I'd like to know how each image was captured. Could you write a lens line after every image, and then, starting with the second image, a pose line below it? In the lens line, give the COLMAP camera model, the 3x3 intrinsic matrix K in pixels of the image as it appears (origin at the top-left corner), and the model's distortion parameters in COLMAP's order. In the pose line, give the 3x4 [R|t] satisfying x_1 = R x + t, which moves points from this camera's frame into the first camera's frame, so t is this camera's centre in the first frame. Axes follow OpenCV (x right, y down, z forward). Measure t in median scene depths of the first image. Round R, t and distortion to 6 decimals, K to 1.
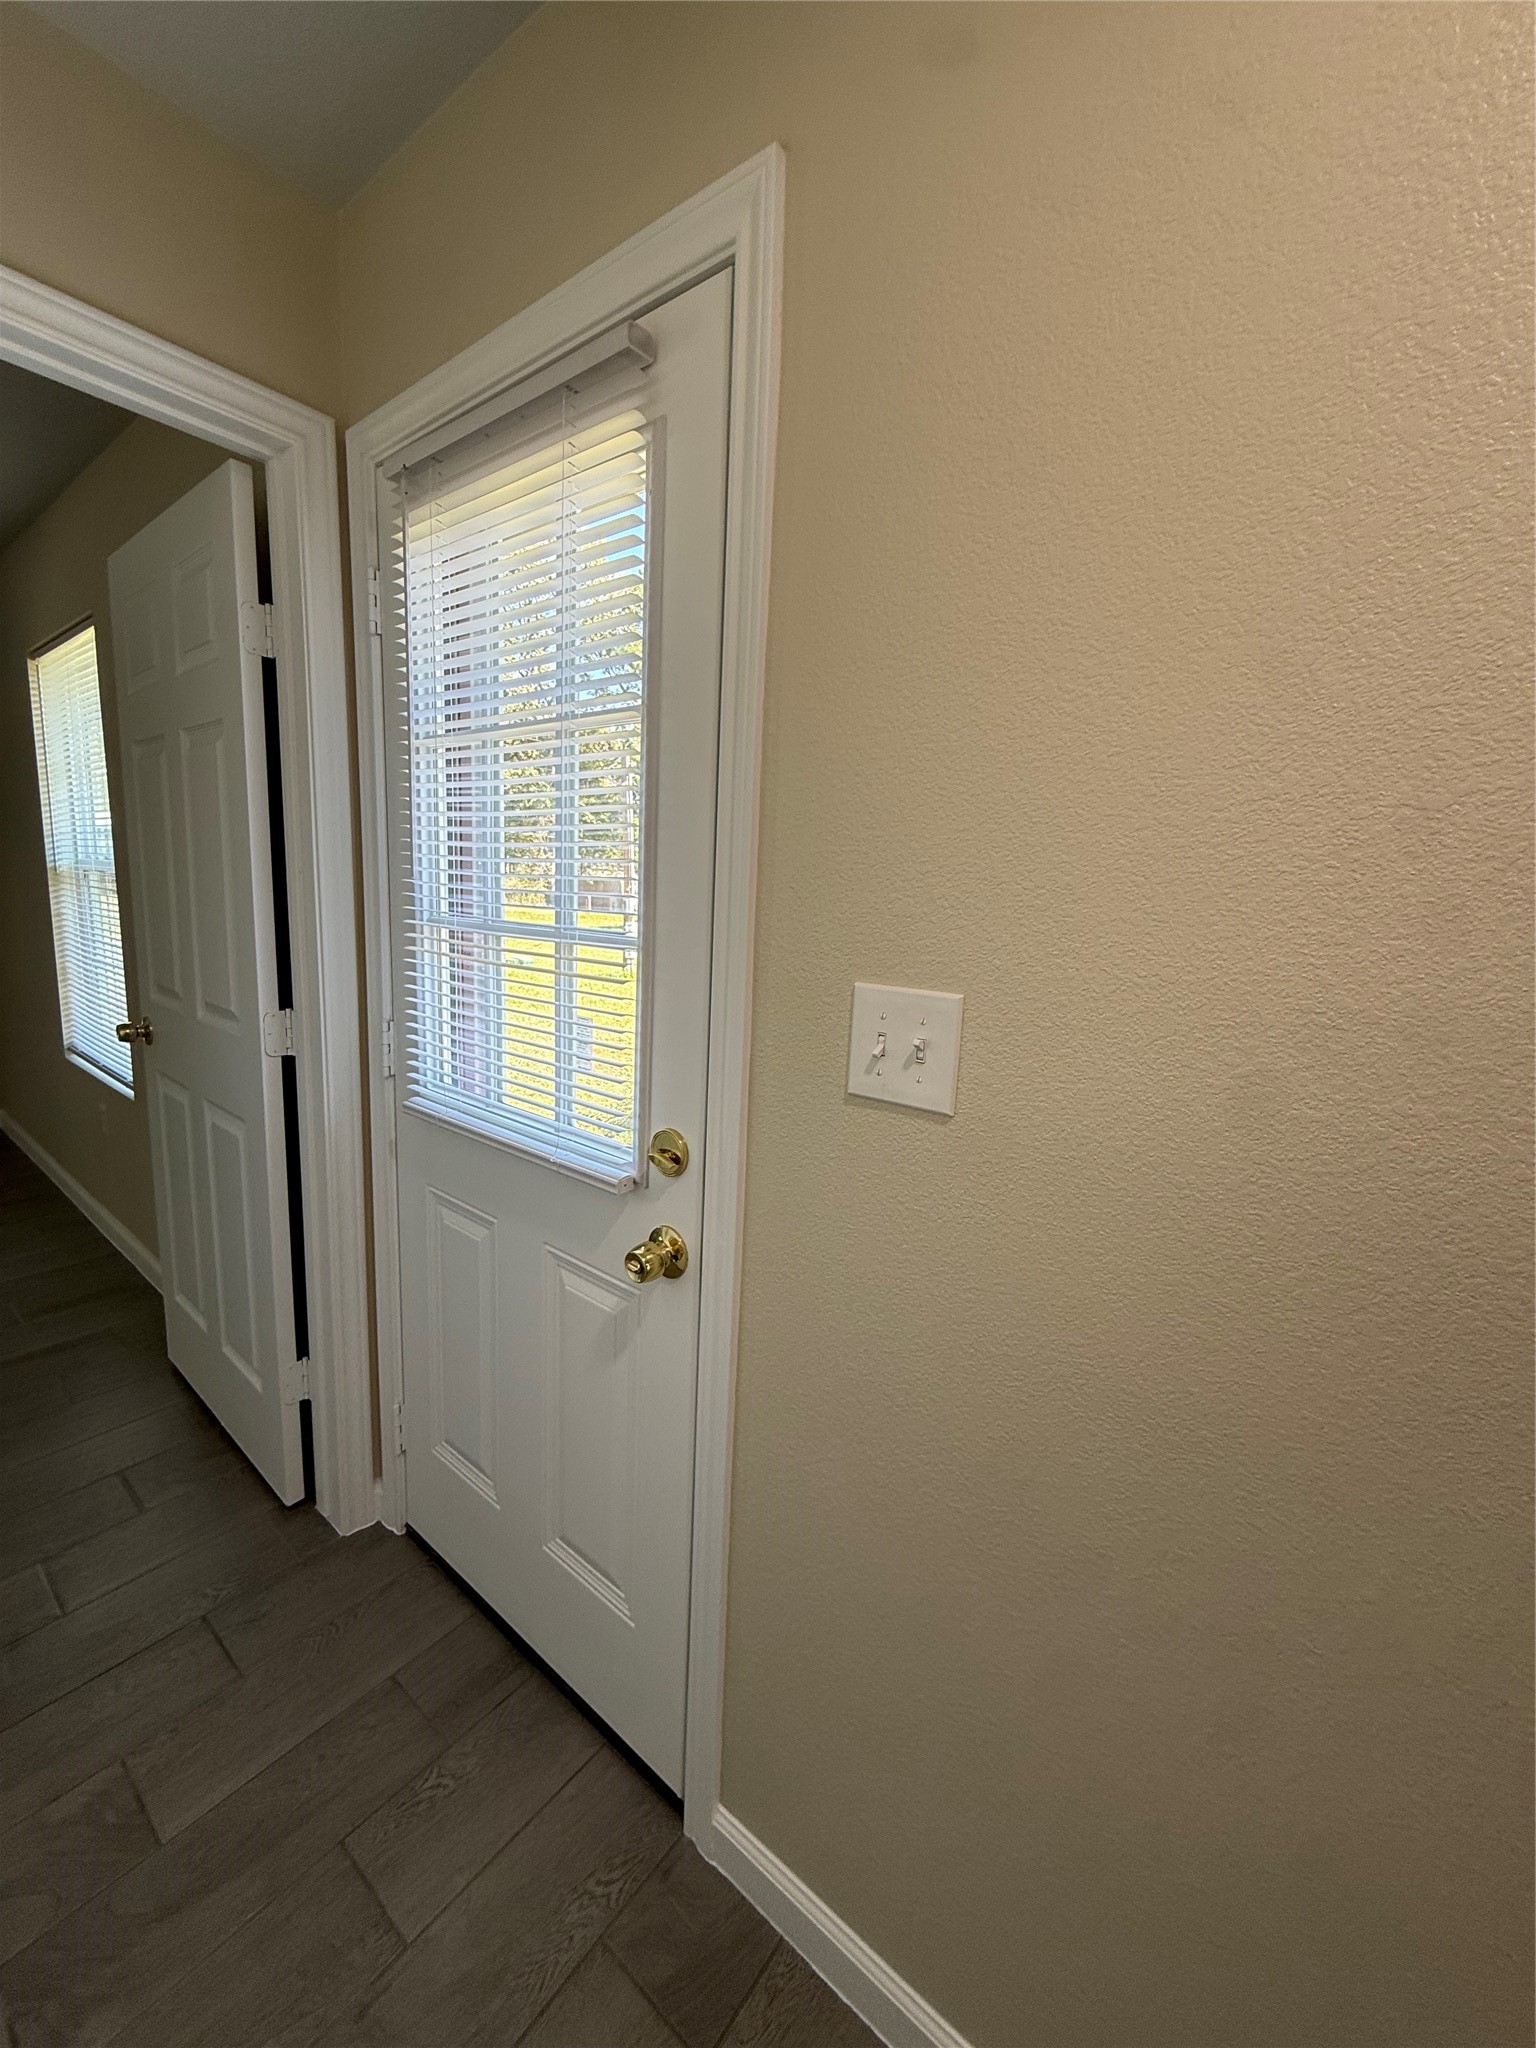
lens RADIAL K [[815.3, 0, 768.8], [0, 815.3, 1018.8], [0, 0, 1]] dist [-0.007074, -0.000087]
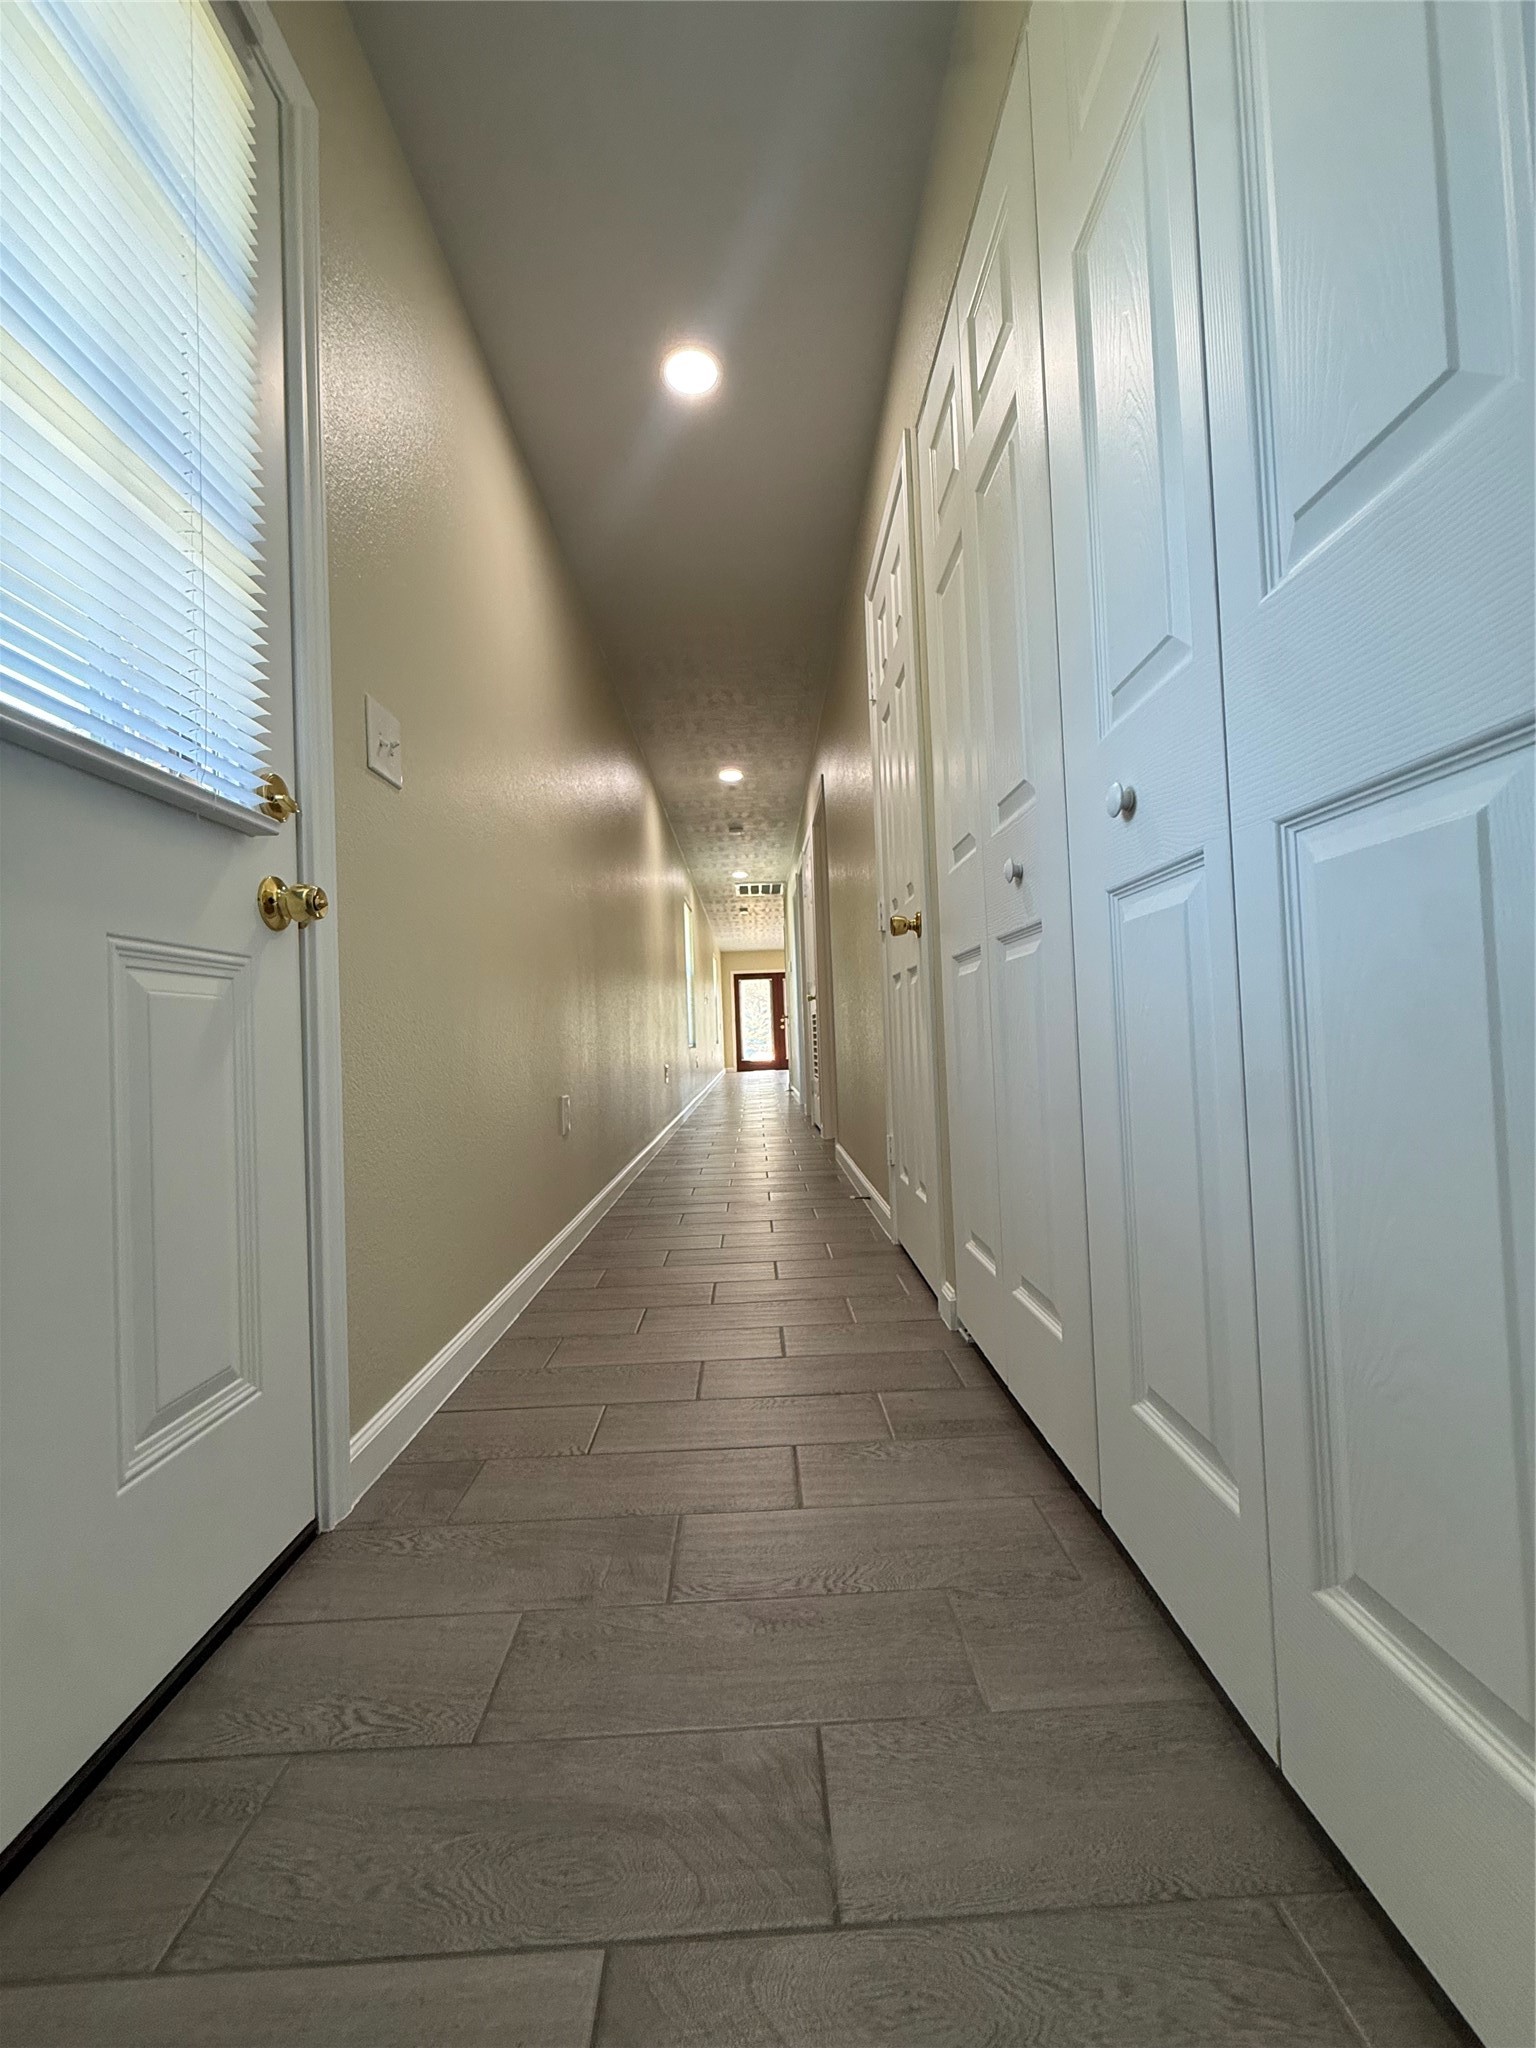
lens RADIAL K [[815.3, 0, 768.8], [0, 815.3, 1018.8], [0, 0, 1]] dist [-0.007074, -0.000087]
pose [[-0.635623, -0.001189, 0.771998, -1.221874], [0.130753, 0.985386, 0.109173, 0.381526], [-0.760846, 0.170334, -0.626179, 1.143776]]
